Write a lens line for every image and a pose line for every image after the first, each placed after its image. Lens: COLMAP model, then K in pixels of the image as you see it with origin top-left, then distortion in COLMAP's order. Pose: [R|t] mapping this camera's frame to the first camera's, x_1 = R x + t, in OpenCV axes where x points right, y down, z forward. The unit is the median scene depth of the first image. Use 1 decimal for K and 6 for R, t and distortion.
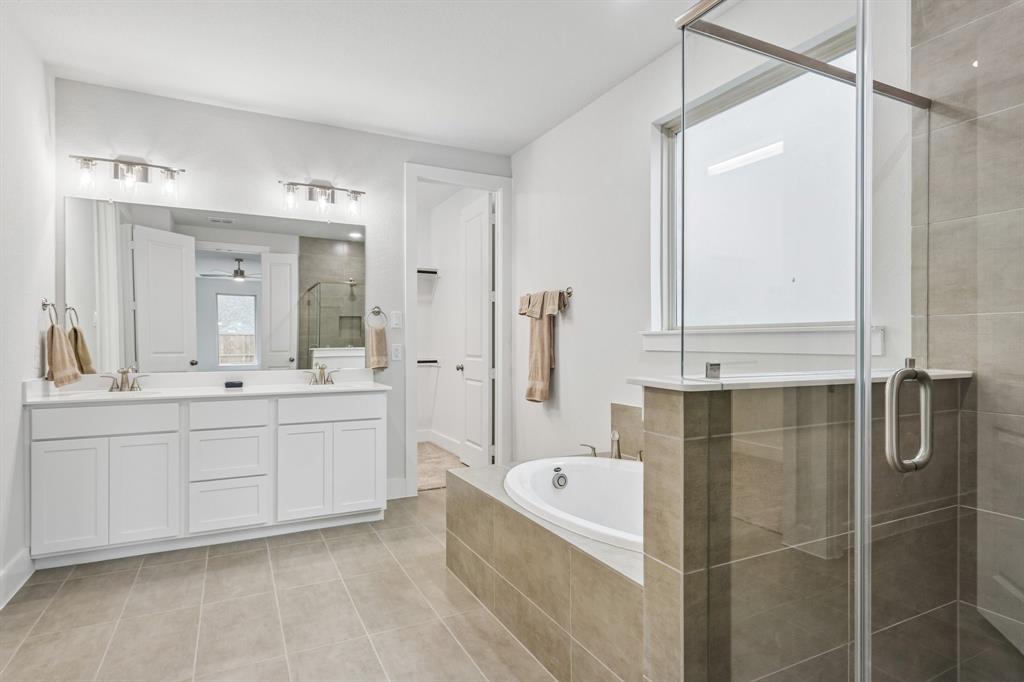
lens RADIAL K [[553.4, 0, 508.2], [0, 553.4, 341.8], [0, 0, 1]] dist [-0.007070, -0.000156]
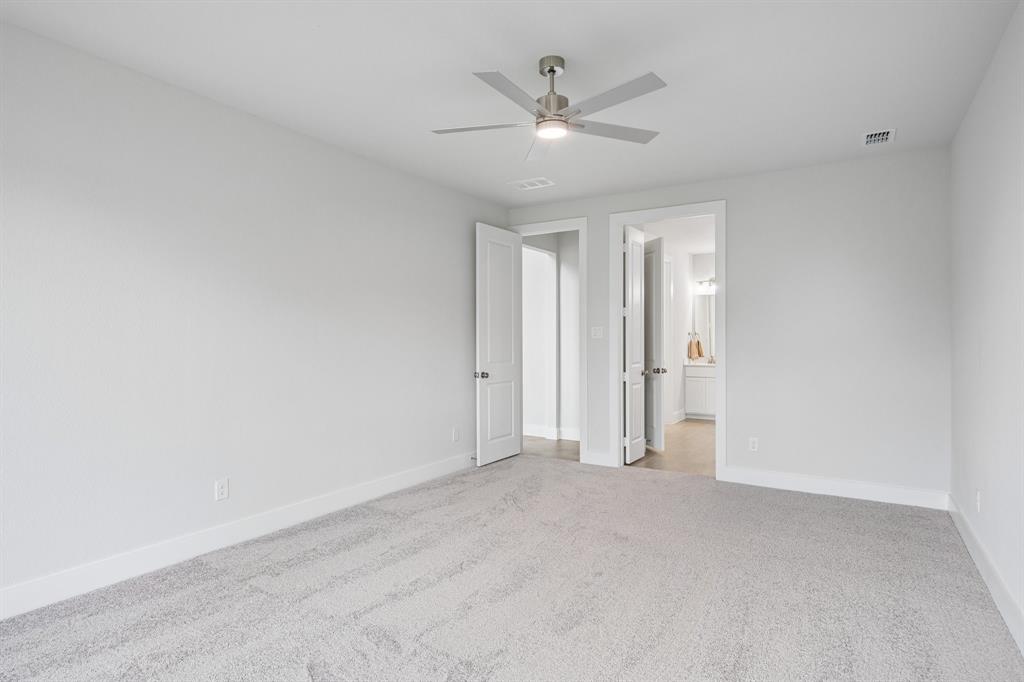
lens RADIAL K [[553.4, 0, 506.3], [0, 553.4, 337.1], [0, 0, 1]] dist [-0.007070, -0.000156]
pose [[0.516934, -0.003831, -0.856017, 0.996705], [-0.004012, 0.999968, -0.006898, -0.019038], [0.856016, 0.007001, 0.516902, -1.149707]]
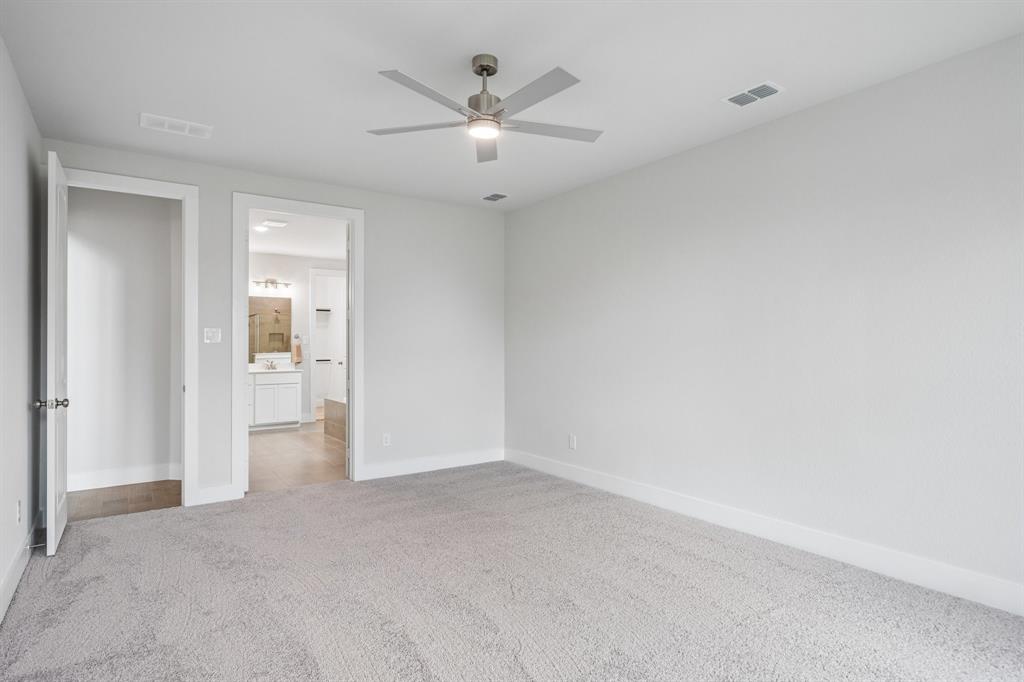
lens RADIAL K [[553.4, 0, 512.6], [0, 553.4, 341.7], [0, 0, 1]] dist [-0.007070, -0.000156]
pose [[0.988086, -0.000657, 0.153902, 0.301306], [0.001791, 0.999972, -0.007225, -0.019538], [-0.153893, 0.007415, 0.988060, -1.439010]]
